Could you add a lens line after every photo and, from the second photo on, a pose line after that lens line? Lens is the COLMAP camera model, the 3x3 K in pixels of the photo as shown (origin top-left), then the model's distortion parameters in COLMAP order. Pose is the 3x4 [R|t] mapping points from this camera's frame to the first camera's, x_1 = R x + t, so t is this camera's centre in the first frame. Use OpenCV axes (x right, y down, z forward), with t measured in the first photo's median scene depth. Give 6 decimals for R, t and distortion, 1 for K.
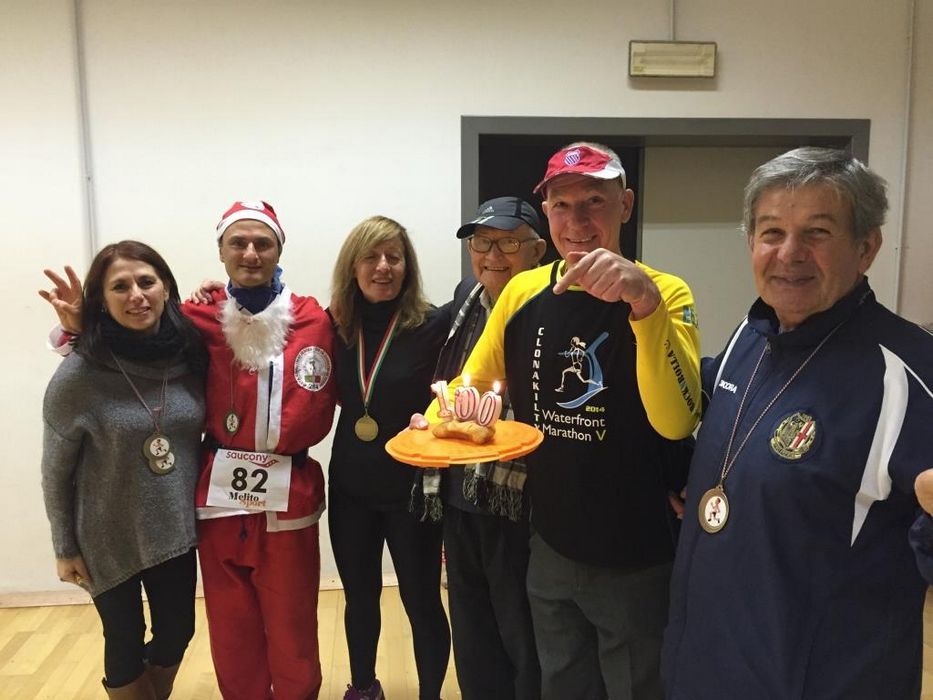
lens RADIAL K [[747.6, 0, 466.1], [0, 747.6, 320.3], [0, 0, 1]] dist [0.005558, 0.112799]
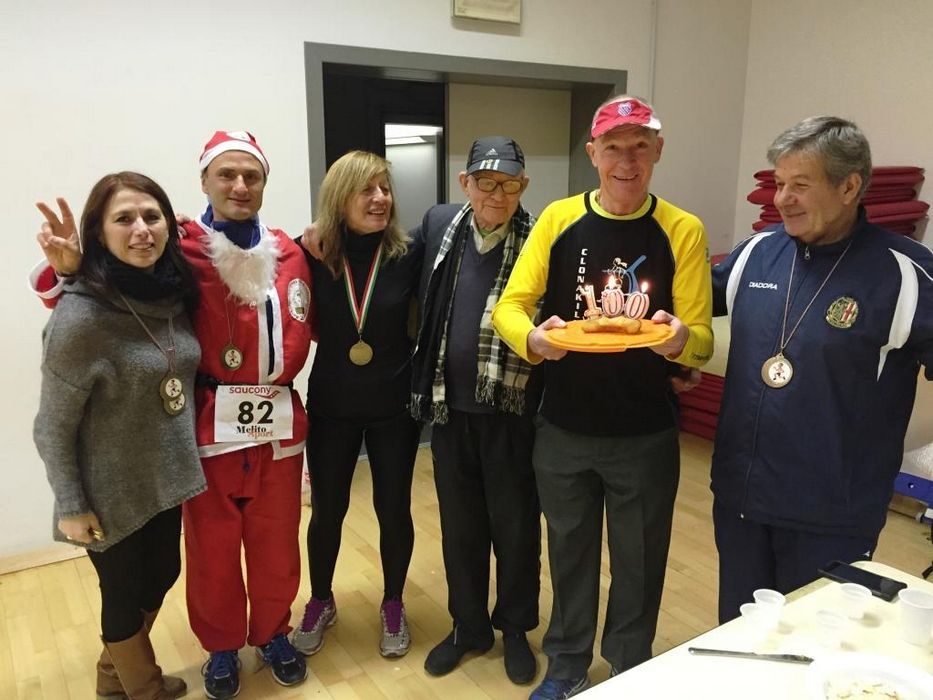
lens RADIAL K [[747.6, 0, 466.1], [0, 747.6, 320.3], [0, 0, 1]] dist [0.005558, 0.112799]
pose [[0.921686, -0.068836, 0.381780, -0.404809], [0.034585, 0.994793, 0.095868, 0.001925], [-0.386391, -0.075156, 0.919268, -0.030264]]
